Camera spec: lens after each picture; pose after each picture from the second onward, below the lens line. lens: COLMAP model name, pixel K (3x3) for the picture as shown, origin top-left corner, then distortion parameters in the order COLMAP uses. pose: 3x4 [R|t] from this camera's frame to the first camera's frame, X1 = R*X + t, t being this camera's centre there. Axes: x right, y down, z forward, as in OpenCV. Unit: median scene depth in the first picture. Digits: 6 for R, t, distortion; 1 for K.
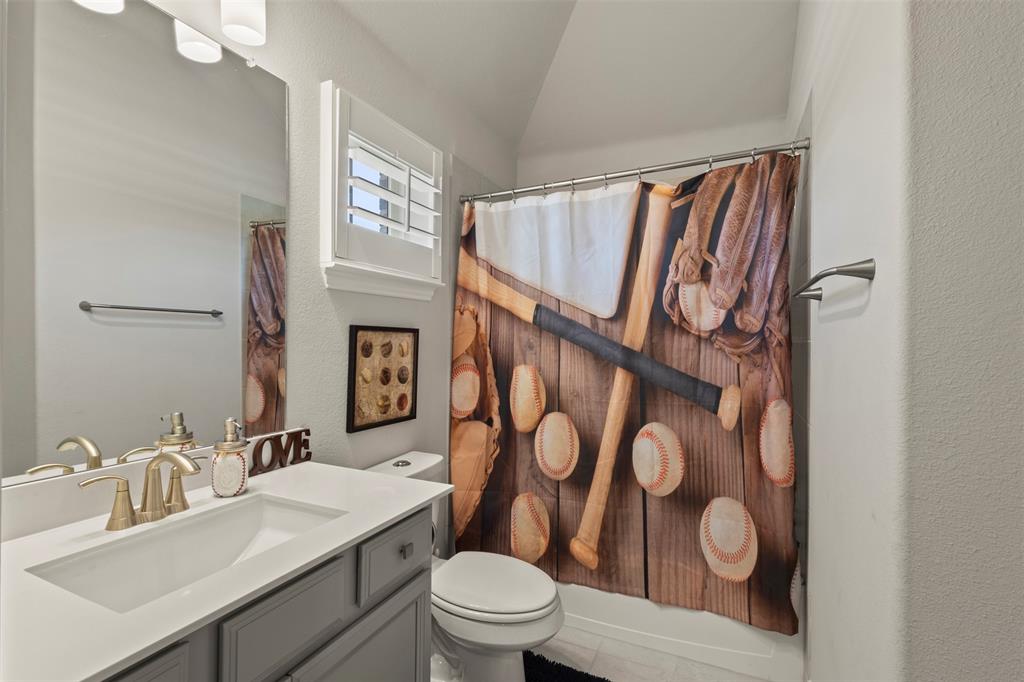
lens RADIAL K [[471.4, 0, 511.3], [0, 471.4, 340.3], [0, 0, 1]] dist [0.003547, 0.000510]
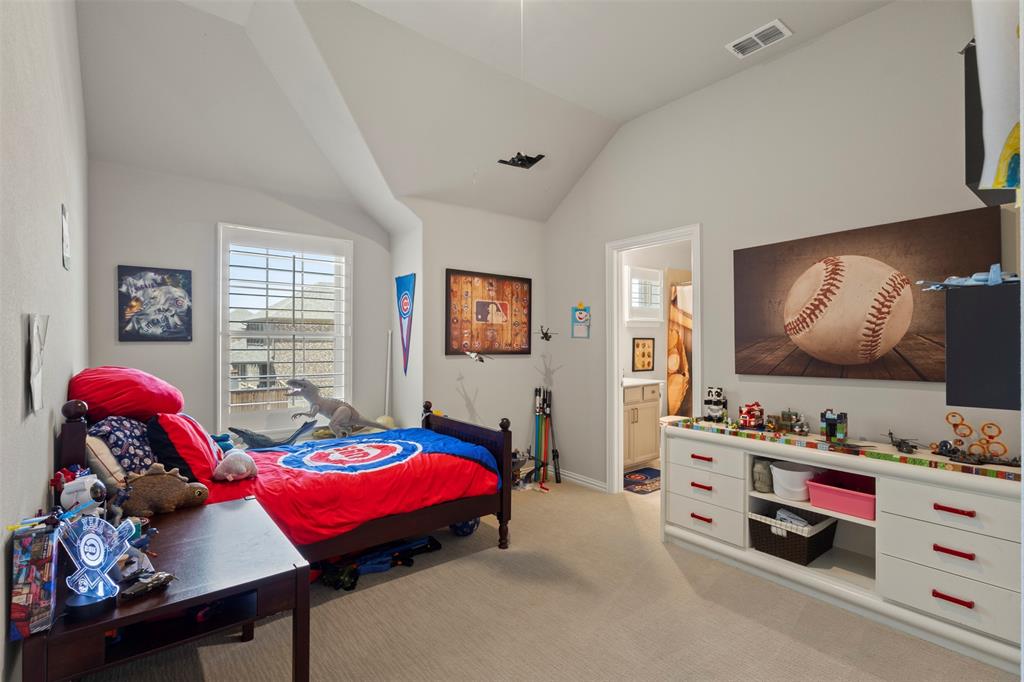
lens RADIAL K [[471.4, 0, 511.3], [0, 471.4, 340.3], [0, 0, 1]] dist [0.003547, 0.000510]
pose [[0.890952, -0.010034, -0.453988, 0.276457], [0.011439, 0.999935, 0.000348, -0.019571], [0.453954, -0.005503, 0.891008, -1.646823]]
